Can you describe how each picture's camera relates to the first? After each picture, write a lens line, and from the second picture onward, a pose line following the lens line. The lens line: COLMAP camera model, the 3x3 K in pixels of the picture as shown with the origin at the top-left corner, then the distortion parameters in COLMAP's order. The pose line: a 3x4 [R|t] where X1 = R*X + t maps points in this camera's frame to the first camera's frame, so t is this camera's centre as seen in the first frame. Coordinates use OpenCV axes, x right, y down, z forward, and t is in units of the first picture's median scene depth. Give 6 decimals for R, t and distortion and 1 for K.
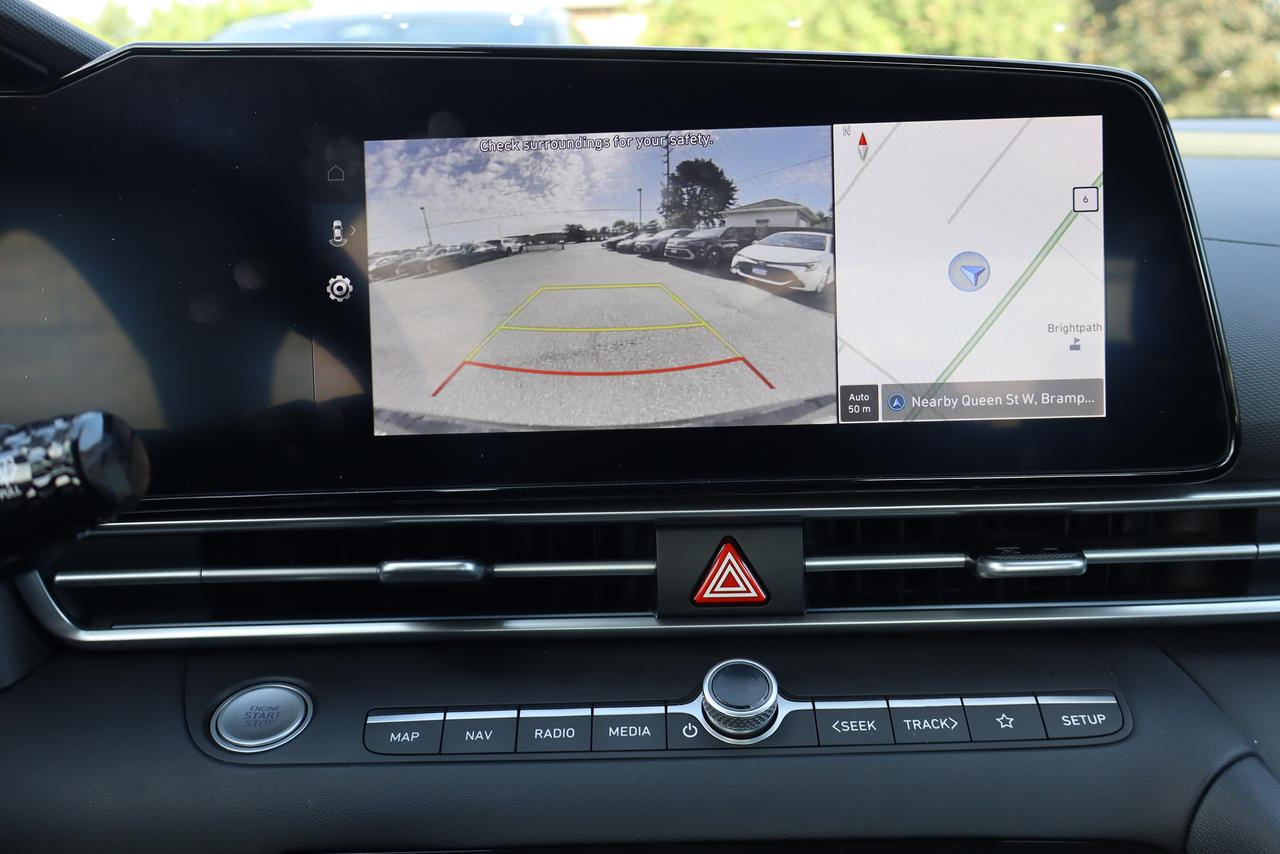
lens RADIAL K [[1294.5, 0, 640.0], [0, 1294.5, 427.0], [0, 0, 1]] dist [-0.015227, 0.018193]
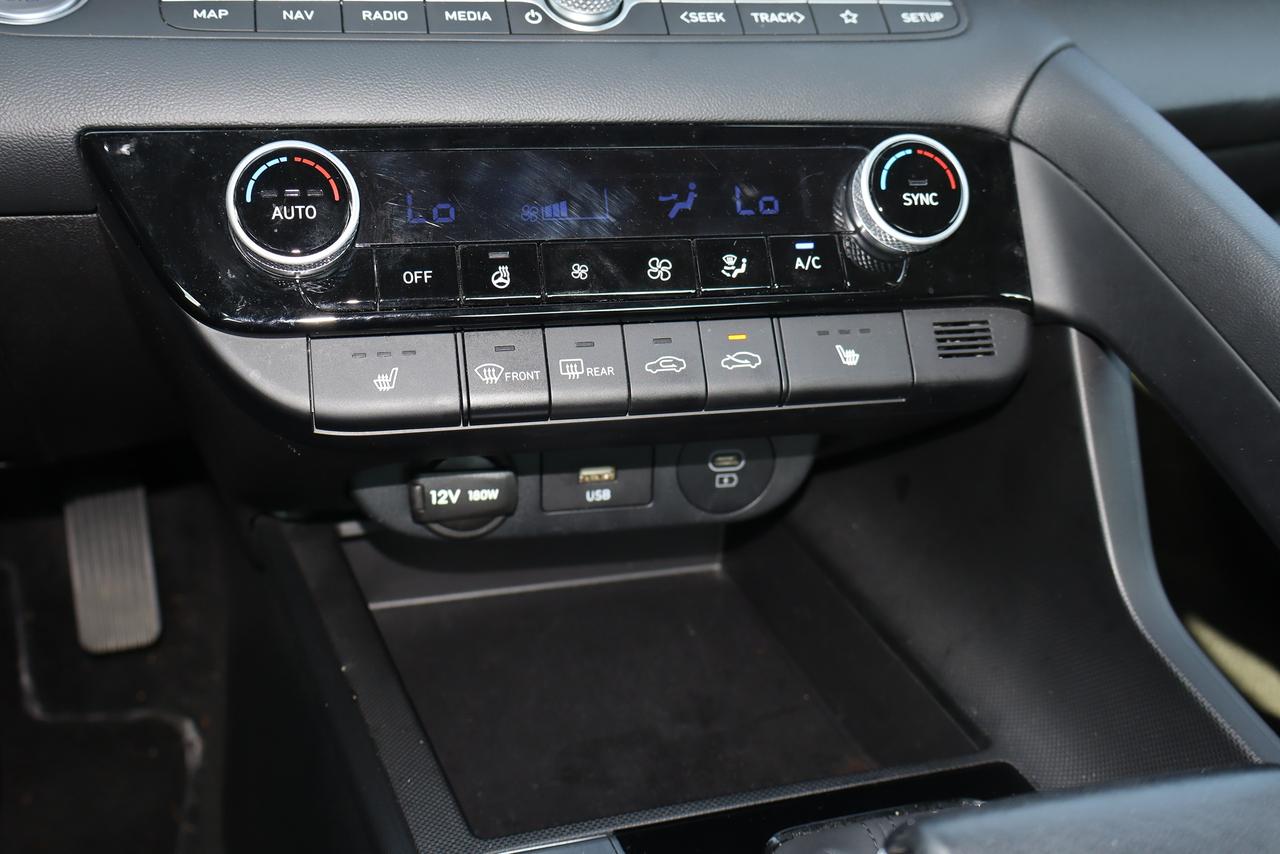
lens RADIAL K [[1294.5, 0, 640.0], [0, 1294.5, 427.0], [0, 0, 1]] dist [-0.015227, 0.018193]
pose [[0.964875, -0.048163, 0.258256, -0.141057], [-0.032506, 0.953609, 0.299288, 0.235312], [-0.260690, -0.297170, 0.918548, 0.041916]]
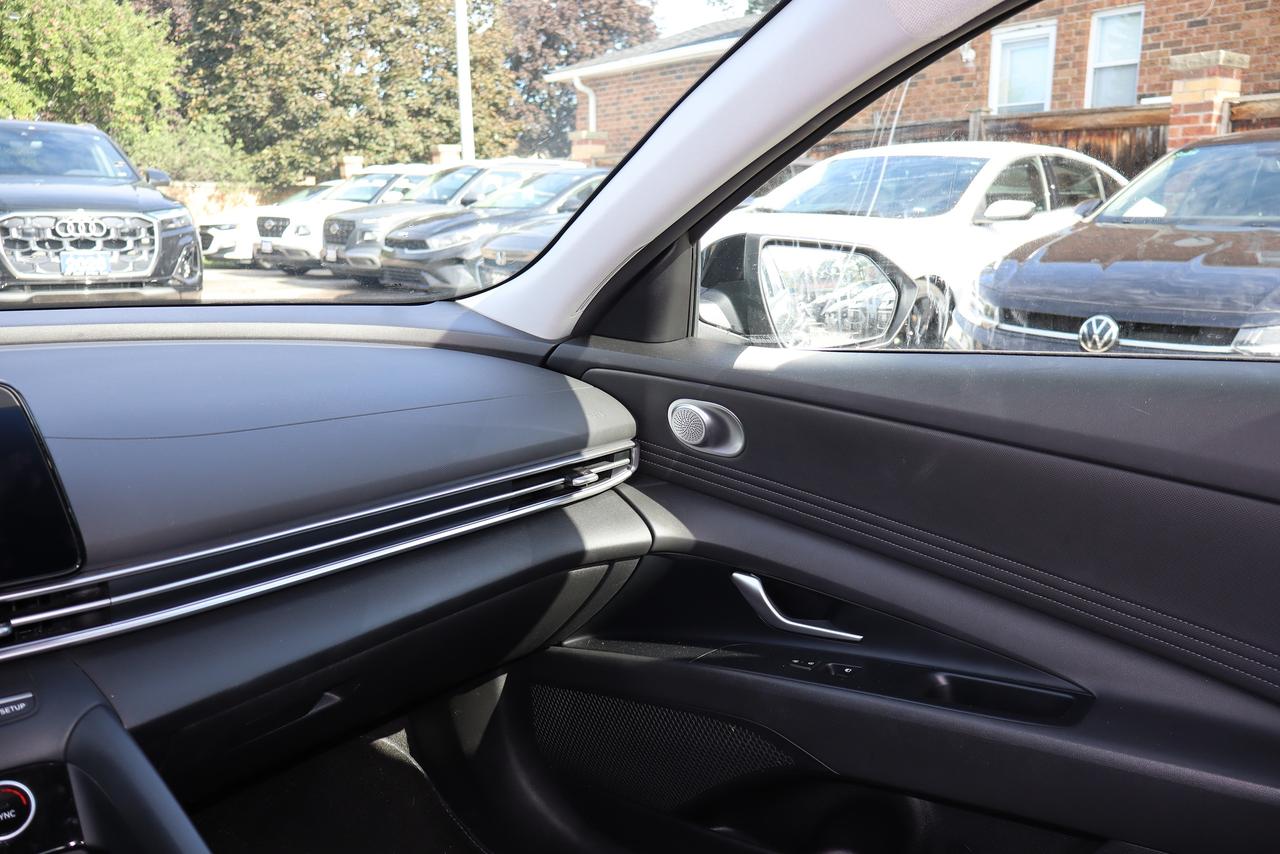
lens RADIAL K [[1108.0, 0, 642.9], [0, 1108.0, 393.5], [0, 0, 1]] dist [0.006638, 0.010572]
pose [[0.768594, -0.081658, 0.634504, 0.032292], [0.091454, 0.995658, 0.017355, -0.198636], [-0.633166, 0.044689, 0.772724, -0.977748]]
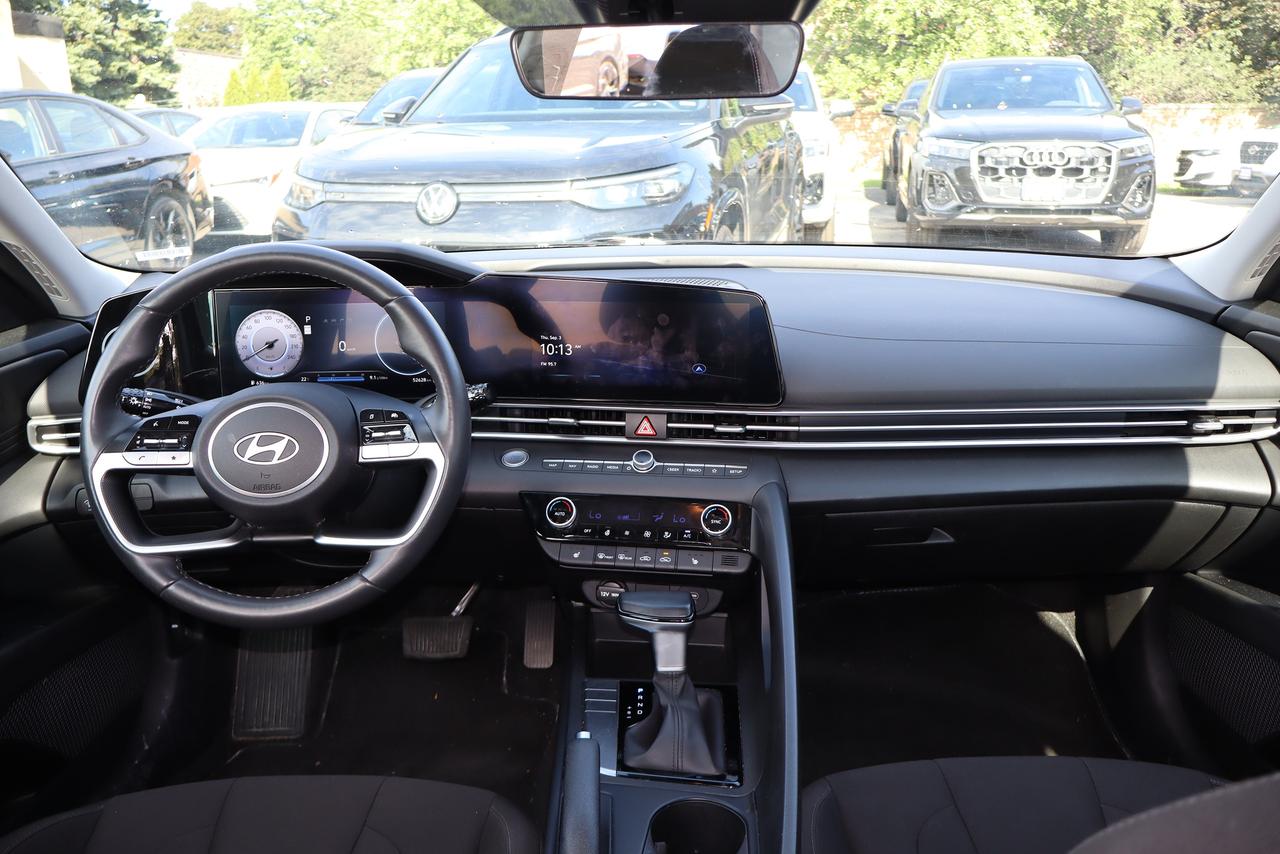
lens RADIAL K [[1069.4, 0, 640.0], [0, 1069.4, 427.0], [0, 0, 1]] dist [0.039122, -0.000170]
pose [[0.989948, 0.055651, -0.130025, 0.455633], [-0.043081, 0.994297, 0.097562, -0.178365], [0.134713, -0.090980, 0.986699, -1.973839]]
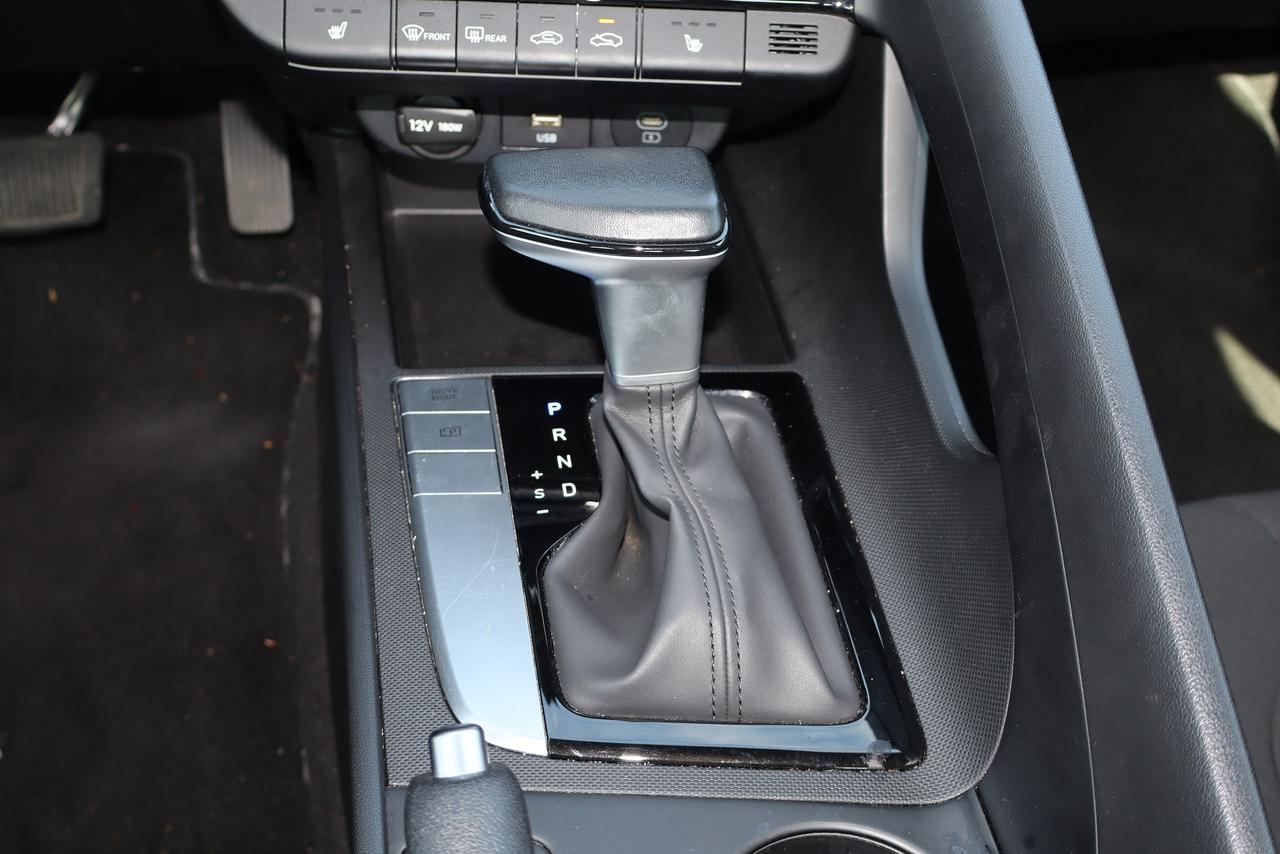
lens RADIAL K [[1294.5, 0, 640.0], [0, 1294.5, 427.0], [0, 0, 1]] dist [-0.015227, 0.018193]
pose [[0.996475, 0.029306, 0.078609, 0.112526], [-0.067268, 0.839030, 0.539910, 0.113766], [-0.050133, -0.543295, 0.838044, -0.323940]]
